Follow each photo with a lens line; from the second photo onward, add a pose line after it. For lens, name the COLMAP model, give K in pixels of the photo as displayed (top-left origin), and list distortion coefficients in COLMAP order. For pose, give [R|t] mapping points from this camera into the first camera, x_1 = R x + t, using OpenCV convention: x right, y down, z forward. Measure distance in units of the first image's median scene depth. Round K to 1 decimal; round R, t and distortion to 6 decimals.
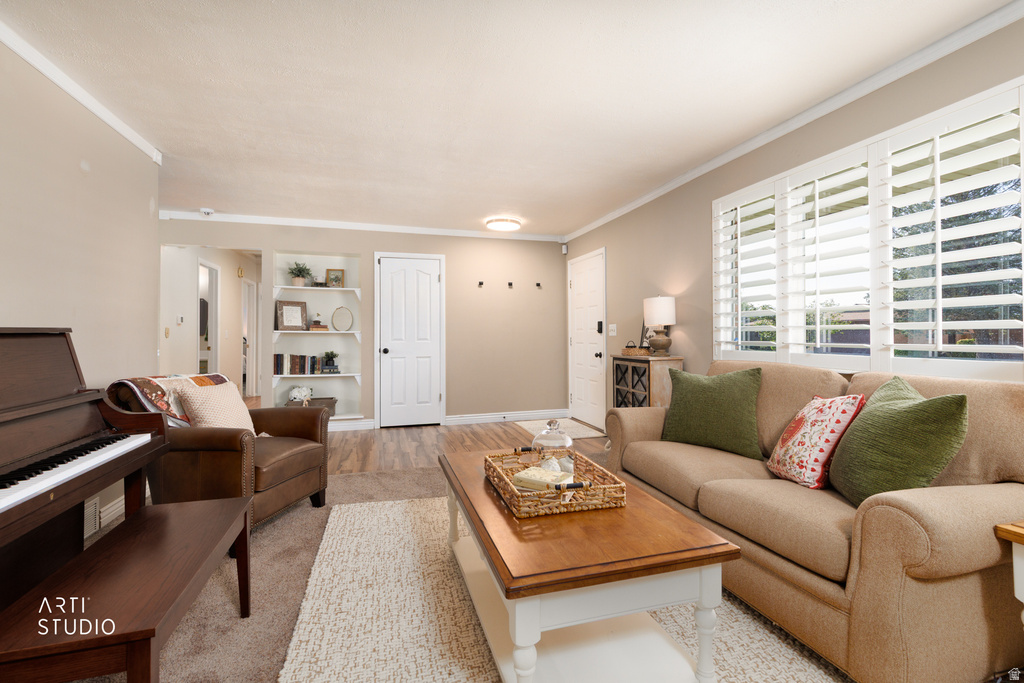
lens RADIAL K [[463.5, 0, 516.4], [0, 463.5, 331.7], [0, 0, 1]] dist [0.006254, 0.001305]
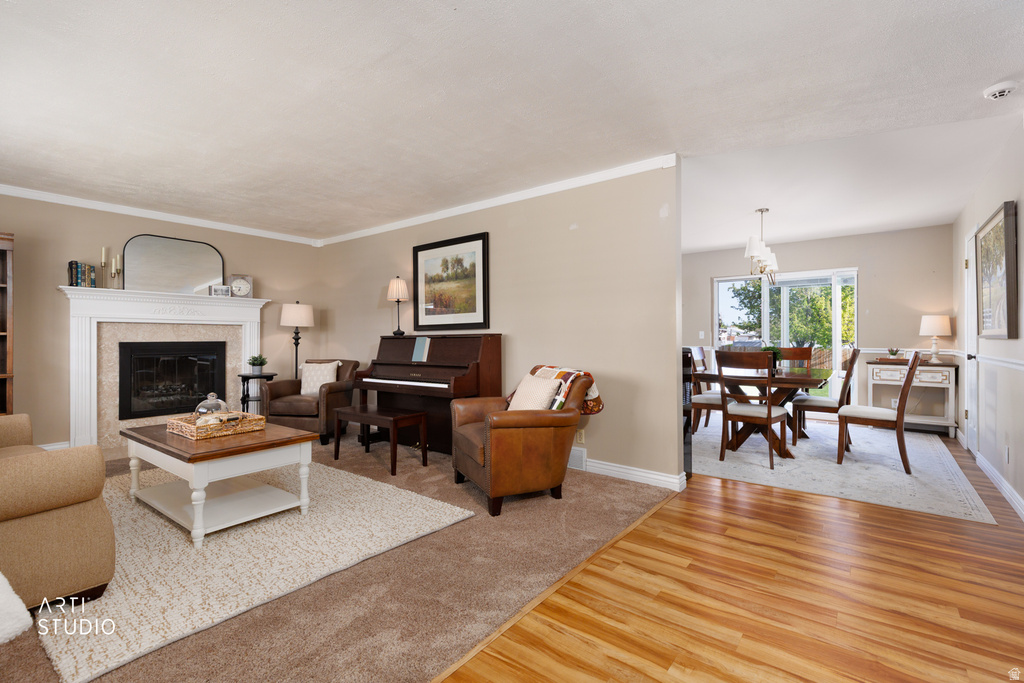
lens RADIAL K [[463.5, 0, 508.5], [0, 463.5, 339.6], [0, 0, 1]] dist [0.006254, 0.001305]
pose [[-0.820328, 0.005478, -0.571867, 0.054661], [0.005856, 0.999982, 0.001178, 0.005572], [0.571863, -0.002383, -0.820346, 1.025638]]
